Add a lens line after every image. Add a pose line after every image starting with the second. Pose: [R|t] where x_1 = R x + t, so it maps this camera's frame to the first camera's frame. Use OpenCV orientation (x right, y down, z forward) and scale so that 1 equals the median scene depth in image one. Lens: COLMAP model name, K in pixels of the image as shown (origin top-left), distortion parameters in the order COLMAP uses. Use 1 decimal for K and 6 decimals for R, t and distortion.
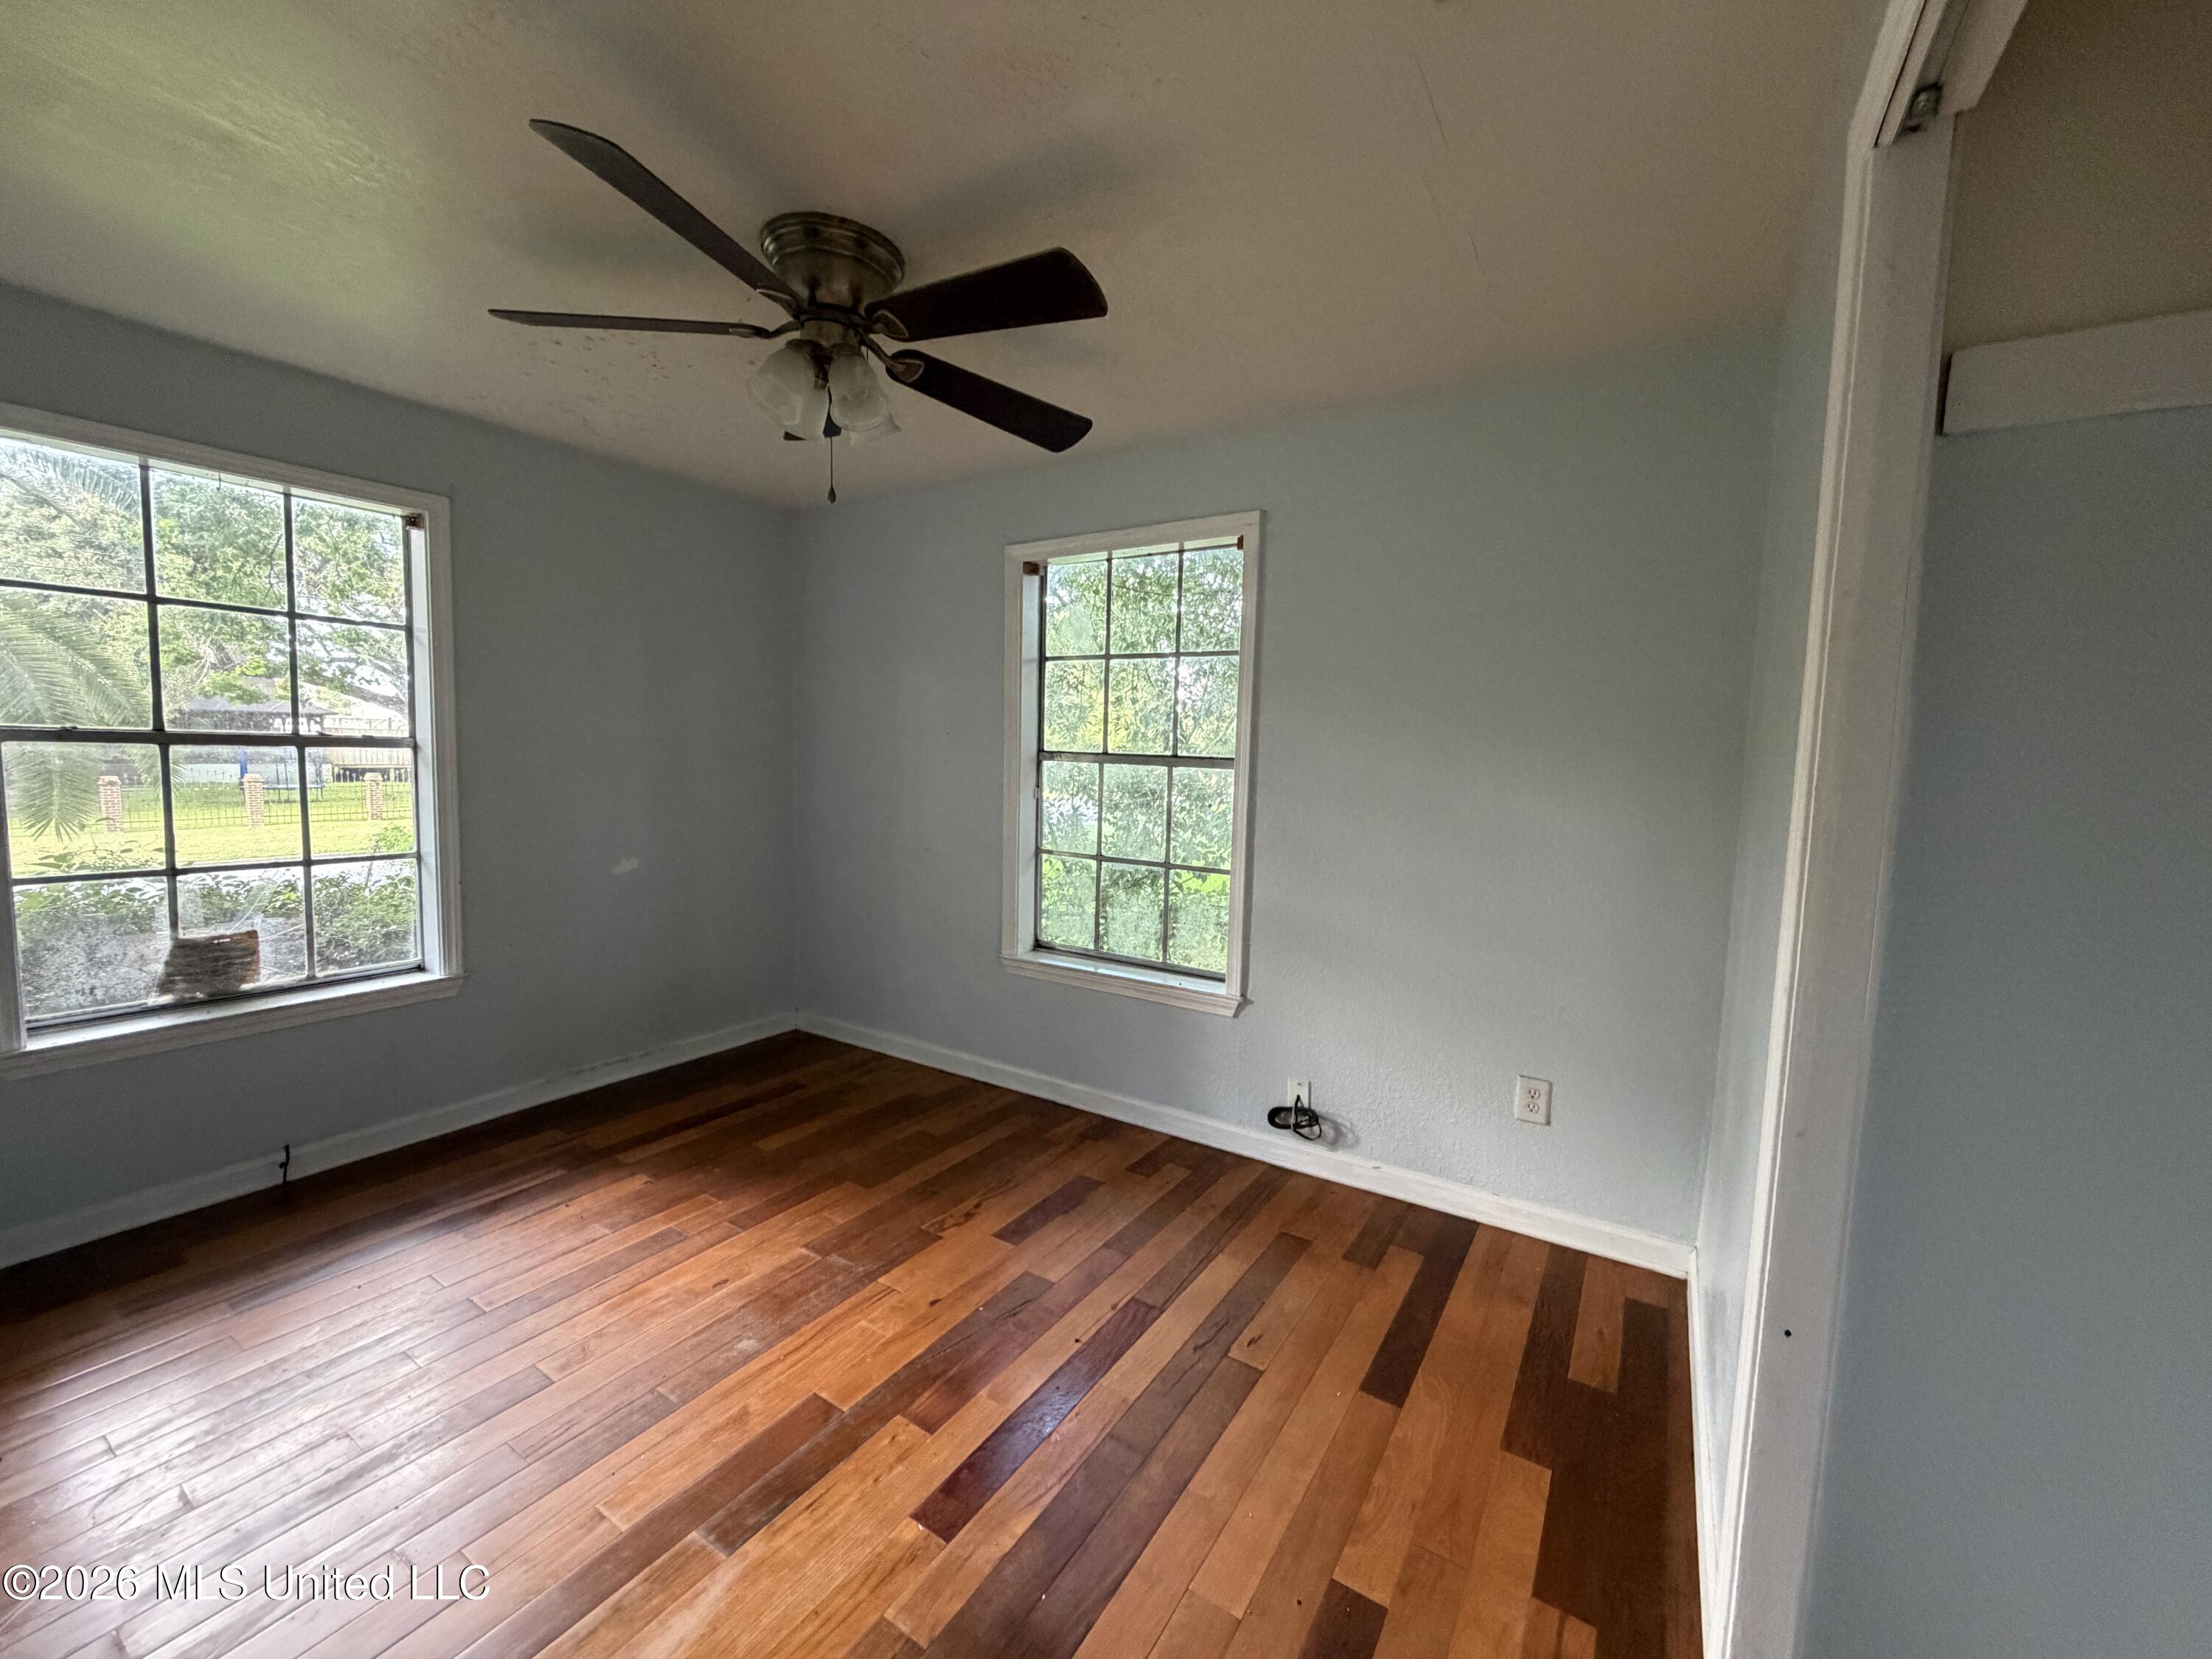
lens RADIAL K [[882.5, 0, 1099.6], [0, 882.5, 828.4], [0, 0, 1]] dist [-0.001816, 0.000489]
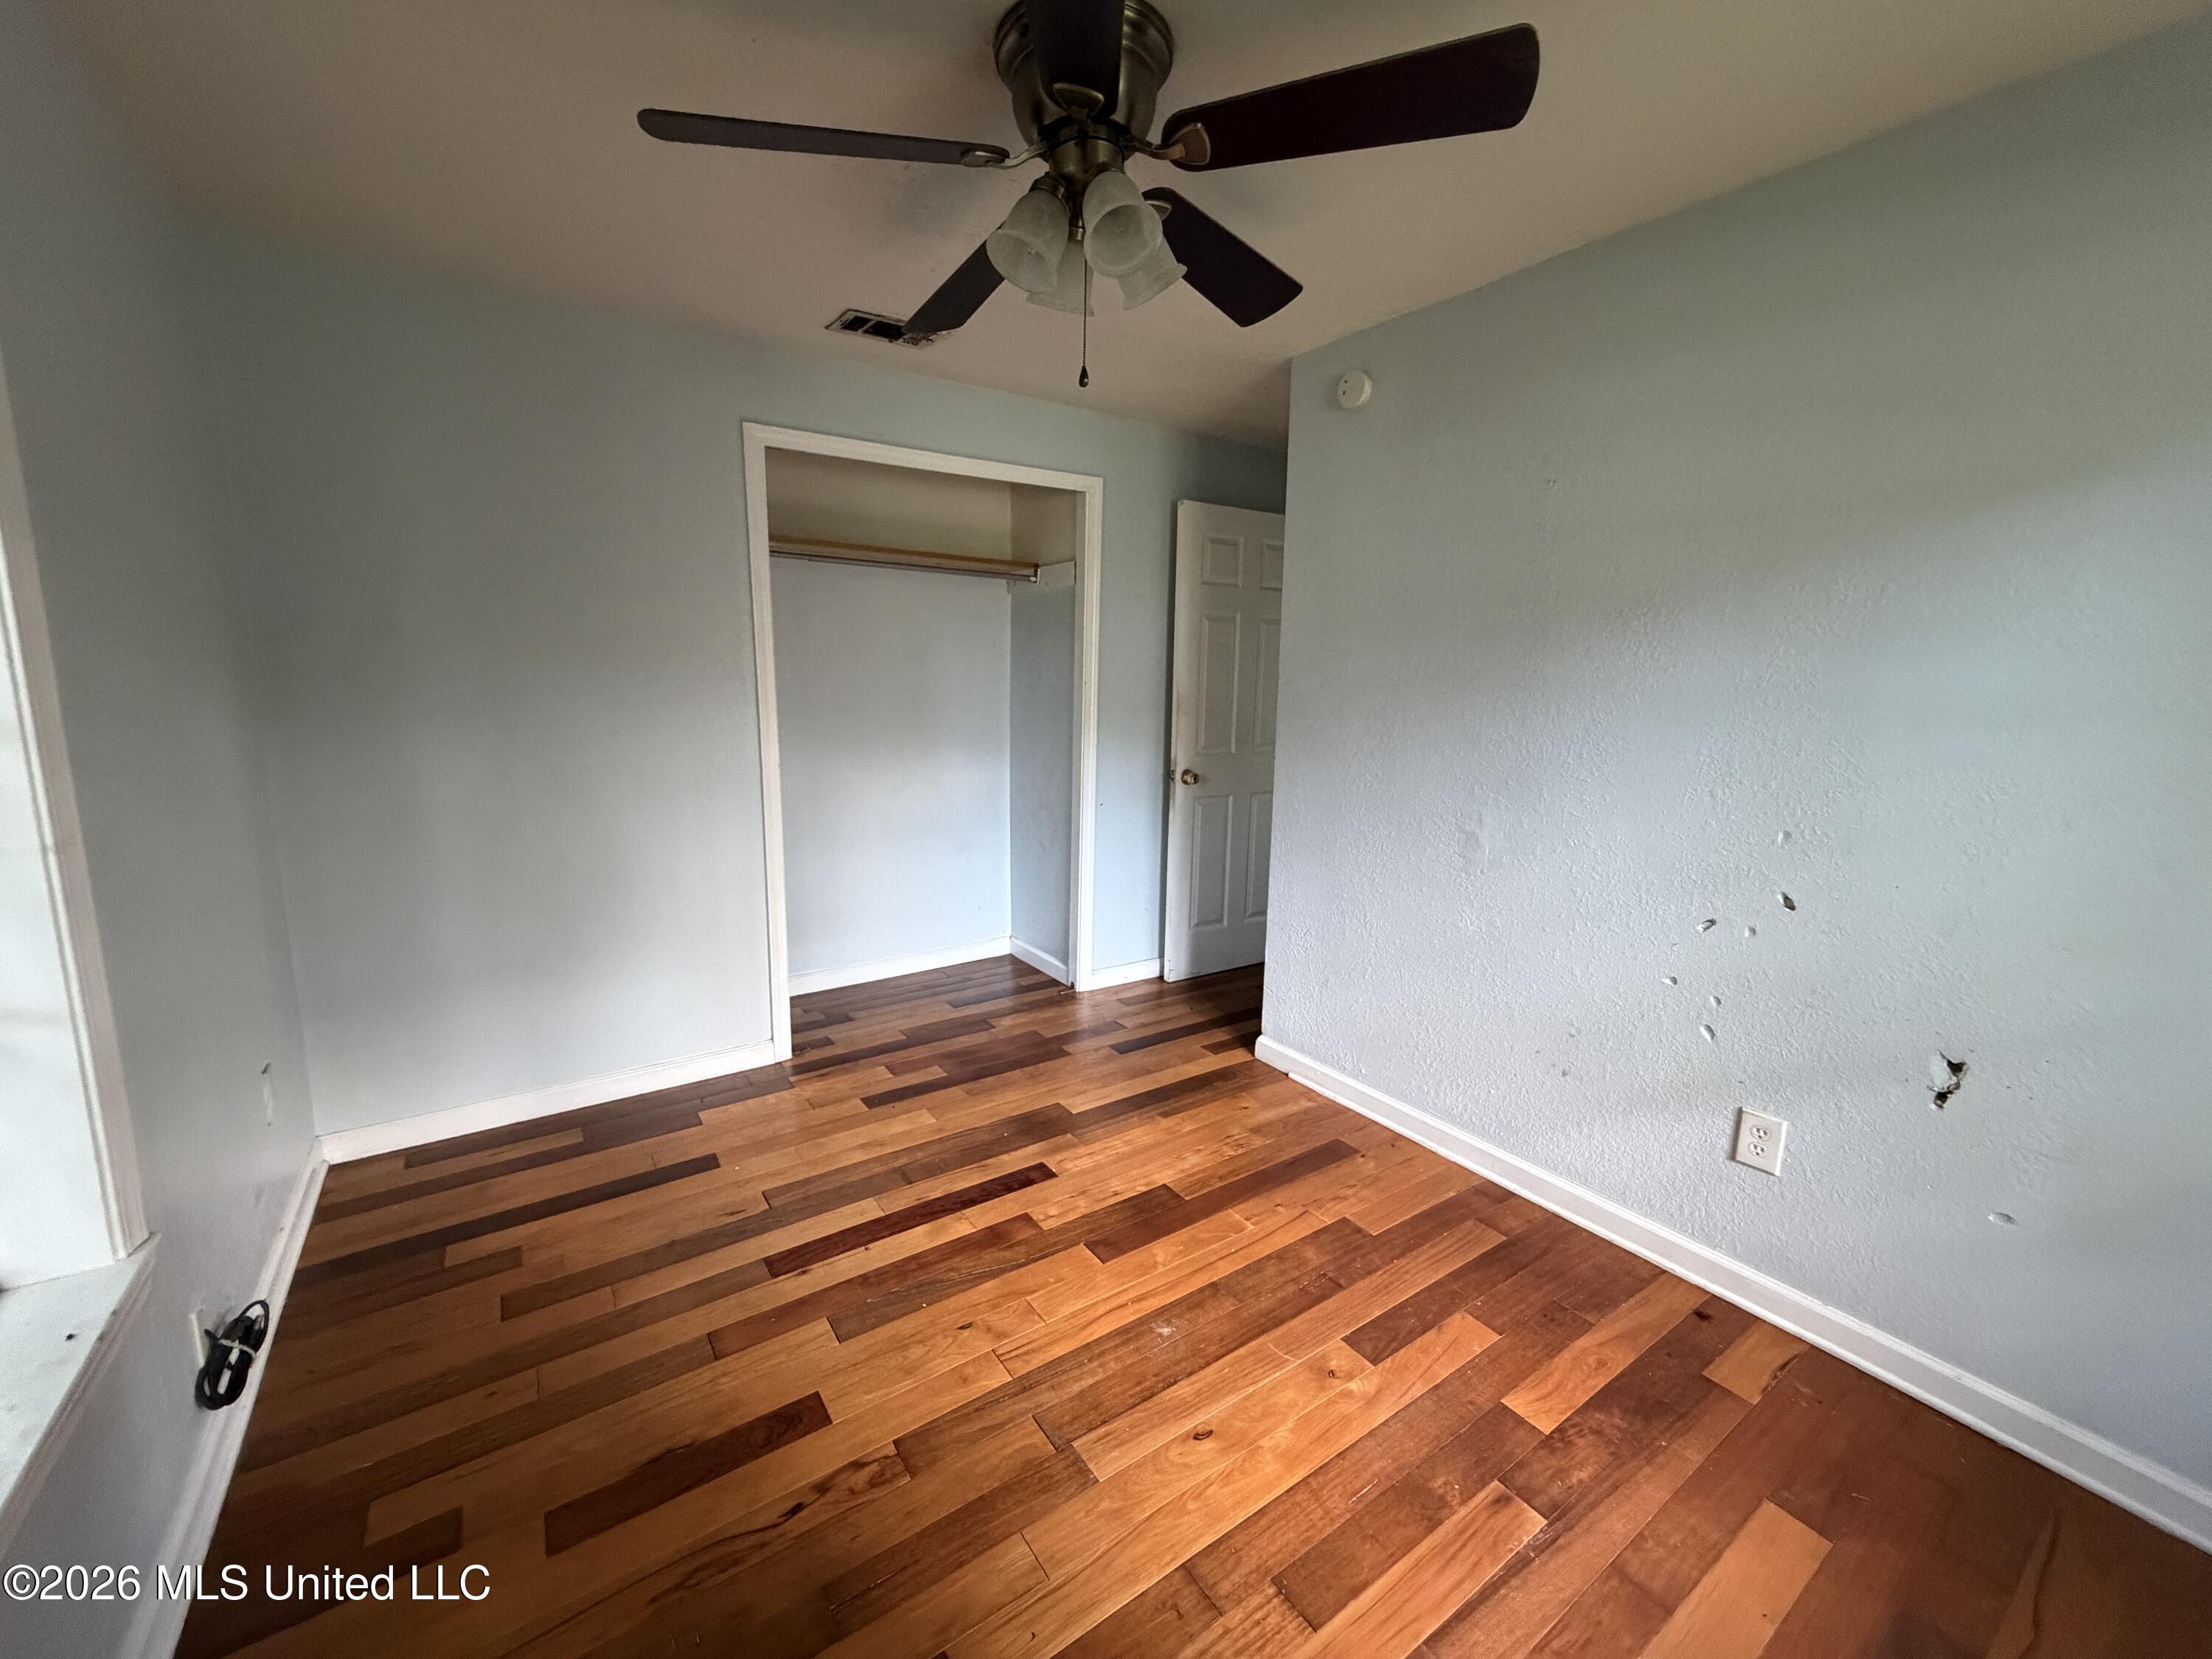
lens RADIAL K [[882.5, 0, 1099.6], [0, 882.5, 828.4], [0, 0, 1]] dist [-0.001816, 0.000489]
pose [[-0.920213, -0.109291, 0.375851, -0.559897], [-0.013114, 0.968297, 0.249456, -0.166179], [-0.391199, 0.224624, -0.892473, 1.536573]]
